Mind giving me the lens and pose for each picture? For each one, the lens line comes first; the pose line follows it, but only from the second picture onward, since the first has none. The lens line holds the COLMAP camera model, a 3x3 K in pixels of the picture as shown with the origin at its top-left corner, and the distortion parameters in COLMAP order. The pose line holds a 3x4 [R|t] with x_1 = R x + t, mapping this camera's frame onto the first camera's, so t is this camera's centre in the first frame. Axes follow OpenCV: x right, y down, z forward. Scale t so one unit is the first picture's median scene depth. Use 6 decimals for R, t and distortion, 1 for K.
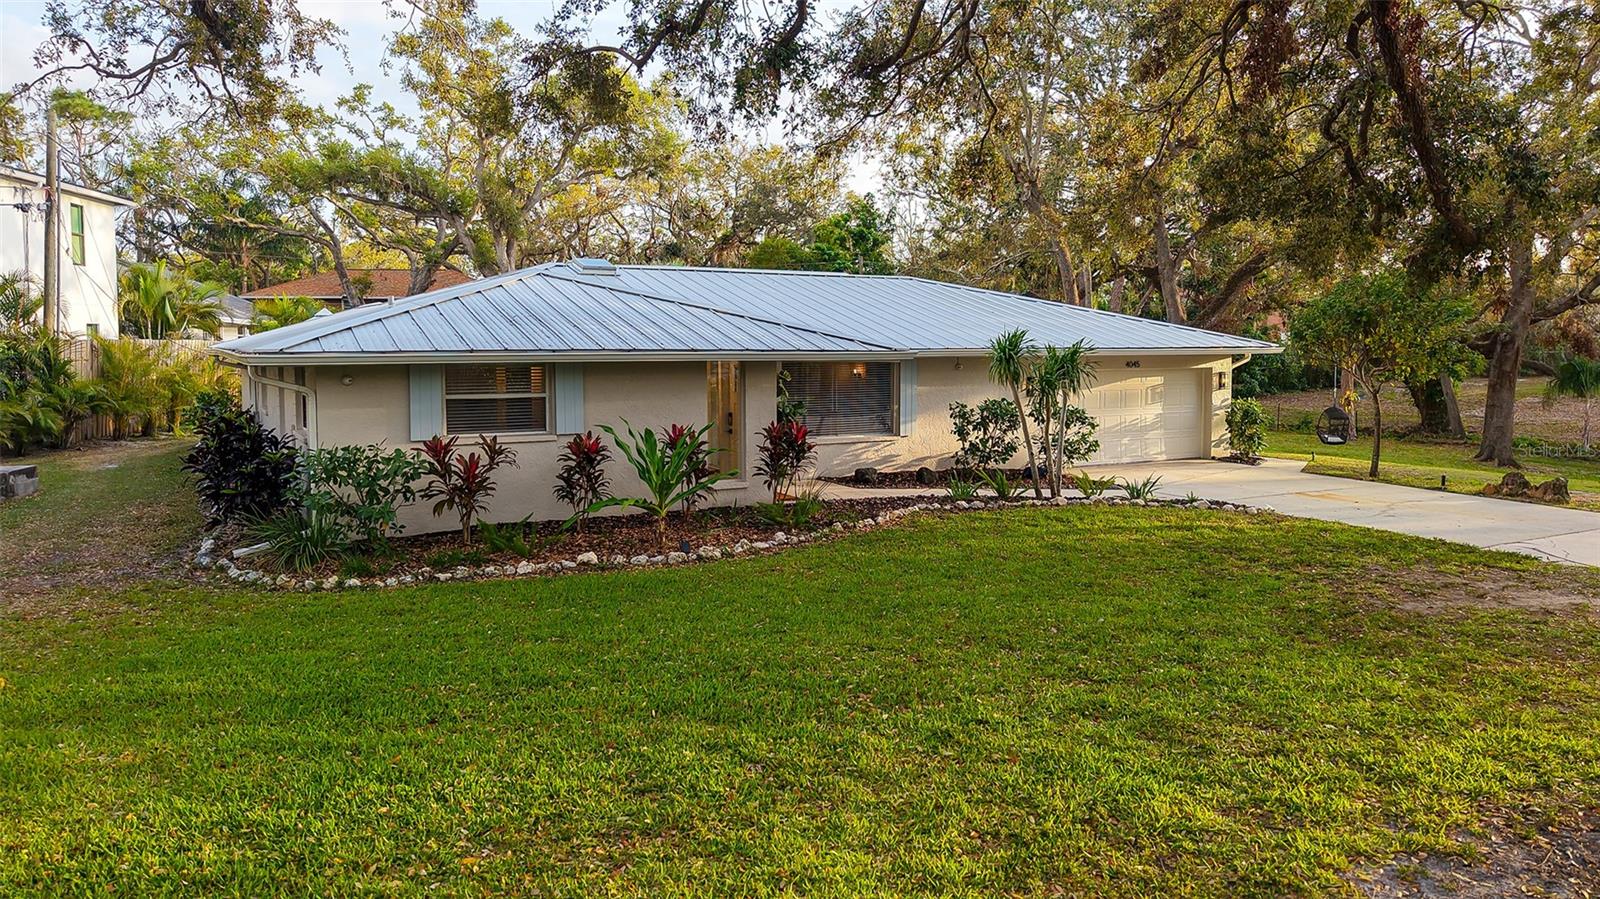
lens RADIAL K [[1068.8, 0, 800.0], [0, 1068.8, 449.5], [0, 0, 1]] dist [0.016745, -0.000075]
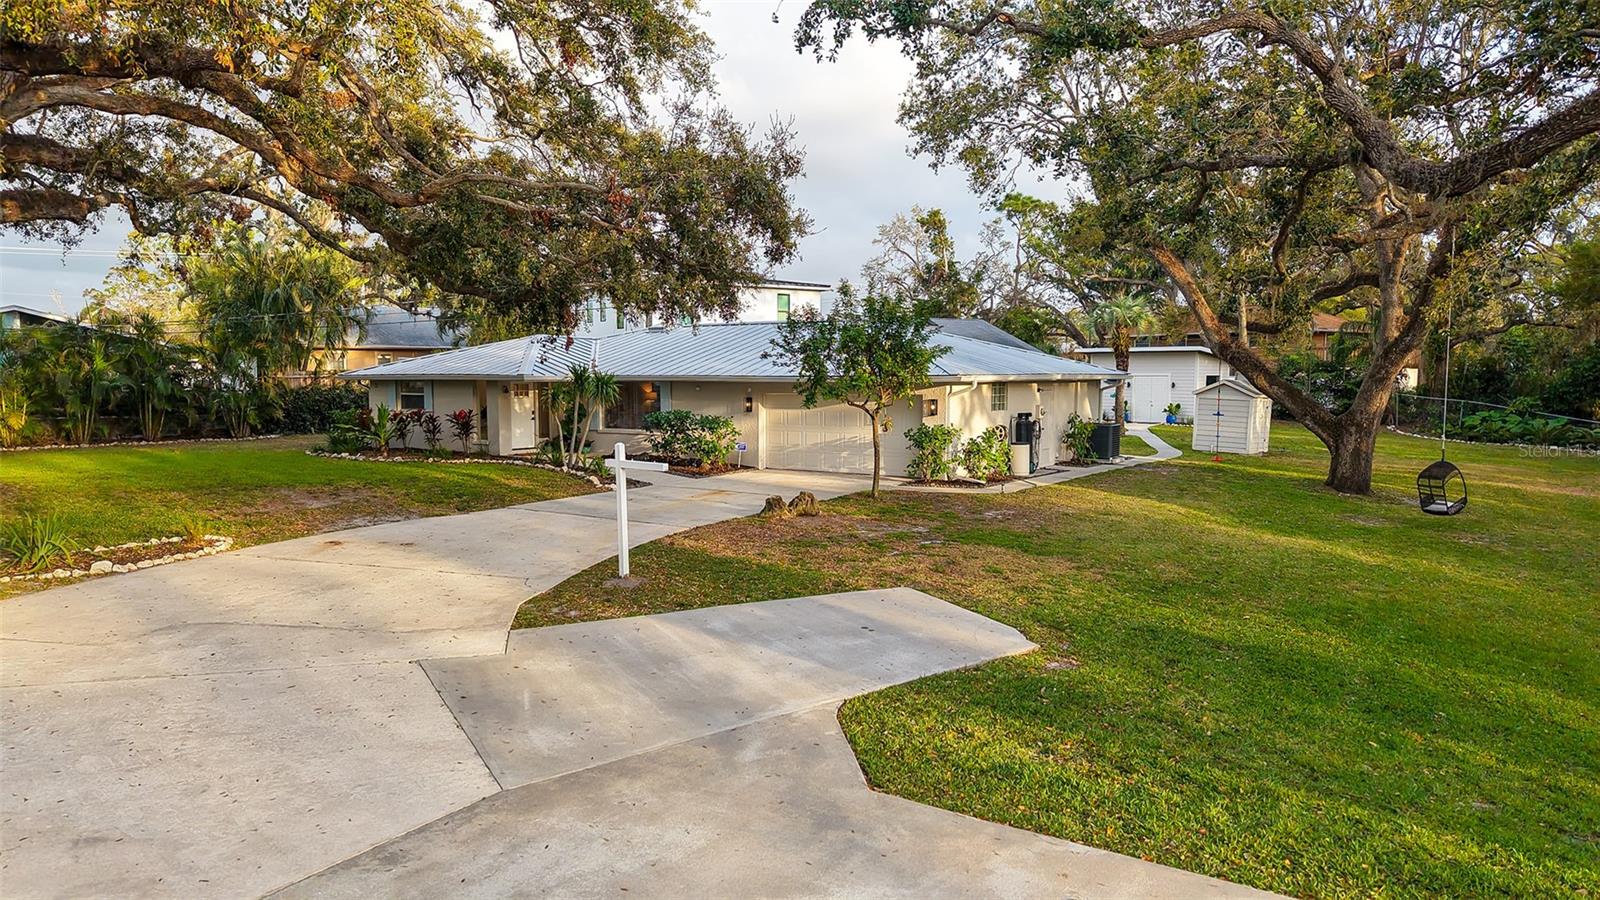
lens RADIAL K [[1068.8, 0, 800.0], [0, 1068.8, 450.0], [0, 0, 1]] dist [0.016745, -0.000075]
pose [[0.479524, 0.068644, -0.874840, 1.962003], [-0.087944, 0.995676, 0.029921, -0.065463], [0.873111, 0.062589, 0.483488, 0.576137]]
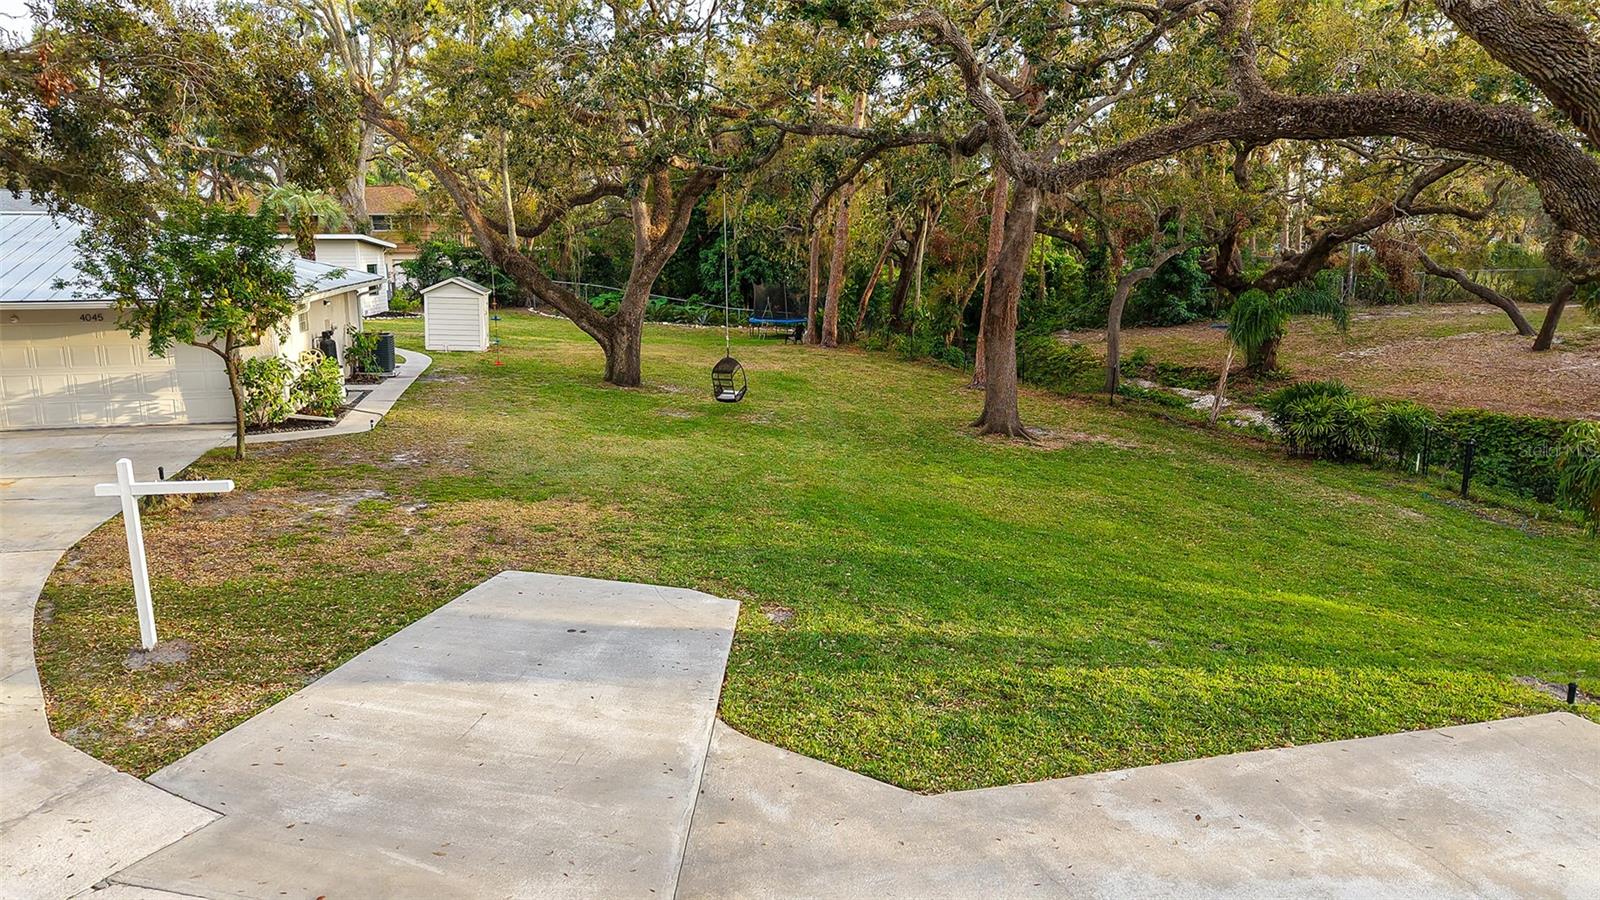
lens RADIAL K [[1068.8, 0, 800.0], [0, 1068.8, 450.0], [0, 0, 1]] dist [0.016745, -0.000075]
pose [[0.974887, 0.046214, -0.217853, 1.592190], [-0.025799, 0.995082, 0.095640, -0.102873], [0.221201, -0.087617, 0.971284, 0.369904]]
